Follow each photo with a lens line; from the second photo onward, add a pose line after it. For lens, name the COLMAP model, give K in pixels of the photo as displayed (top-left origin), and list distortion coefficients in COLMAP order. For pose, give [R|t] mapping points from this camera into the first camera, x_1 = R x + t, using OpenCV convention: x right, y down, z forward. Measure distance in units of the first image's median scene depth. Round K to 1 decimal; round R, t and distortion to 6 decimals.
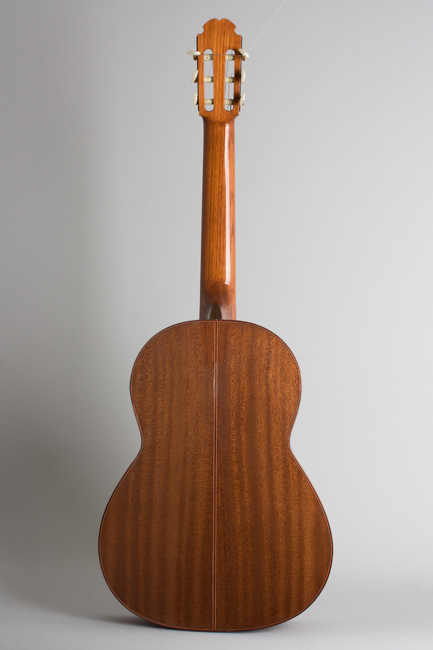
lens RADIAL K [[1101.0, 0, 215.0], [0, 1101.0, 326.2], [0, 0, 1]] dist [0.178867, 0.000000]
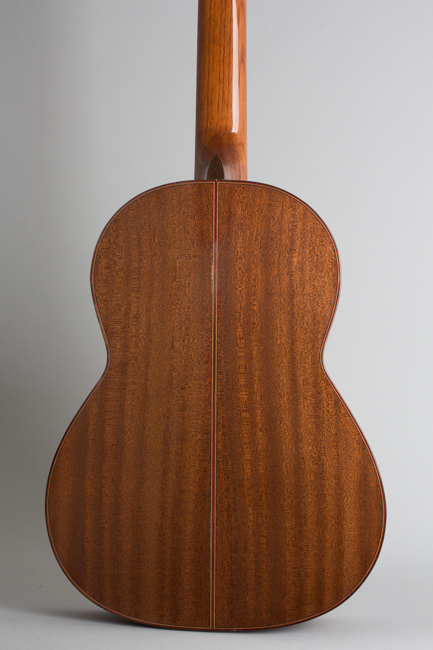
lens RADIAL K [[1196.5, 0, 216.2], [0, 1196.5, 326.3], [0, 0, 1]] dist [0.230472, 0.000000]
pose [[0.999667, 0.000596, -0.025813, 0.020438], [0.000118, 0.999618, 0.027644, 0.064467], [0.025820, -0.027638, 0.999284, 0.254182]]
